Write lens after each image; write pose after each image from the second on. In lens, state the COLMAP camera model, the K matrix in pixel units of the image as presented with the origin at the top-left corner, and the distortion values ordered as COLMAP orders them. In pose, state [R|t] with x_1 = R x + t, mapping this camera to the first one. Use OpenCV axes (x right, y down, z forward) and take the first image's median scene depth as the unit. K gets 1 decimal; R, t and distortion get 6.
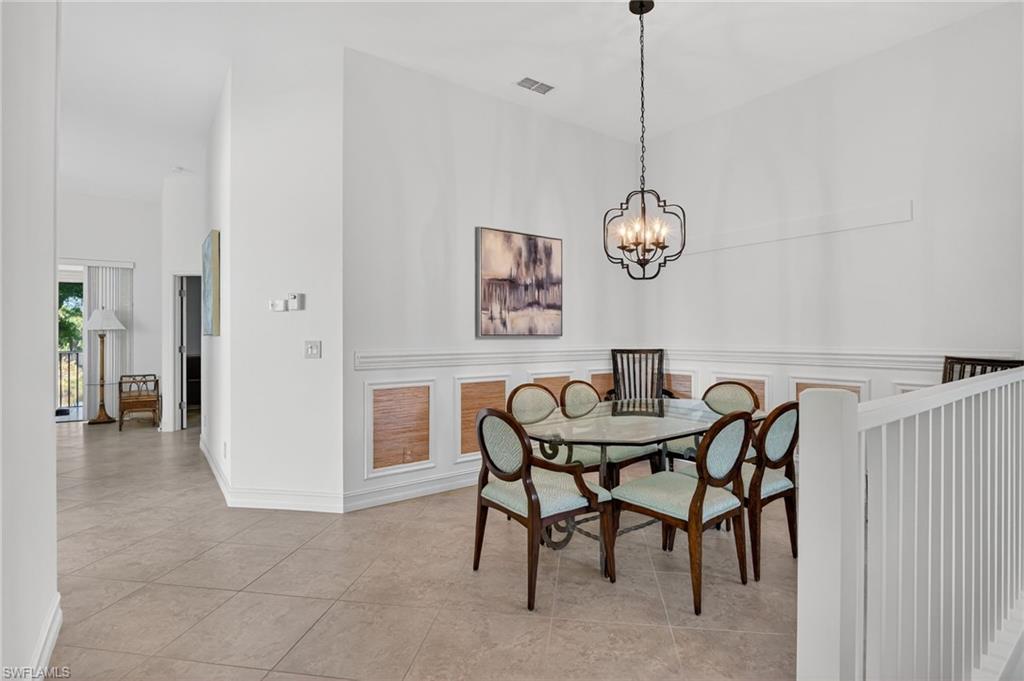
lens RADIAL K [[489.8, 0, 536.4], [0, 489.8, 338.5], [0, 0, 1]] dist [-0.002677, -0.000386]
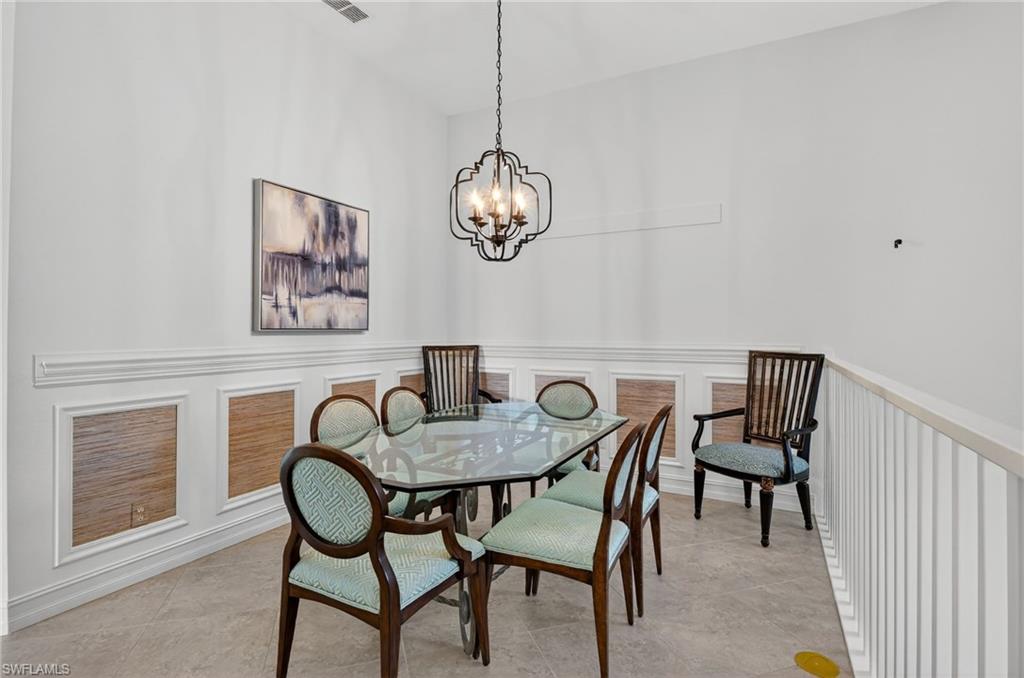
lens RADIAL K [[488.3, 0, 510.9], [0, 488.3, 329.2], [0, 0, 1]] dist [-0.011887, -0.000254]
pose [[0.913215, 0.004150, 0.407457, -0.068882], [-0.001131, 0.999970, -0.007652, -0.001548], [-0.407477, 0.006527, 0.913192, 0.194833]]
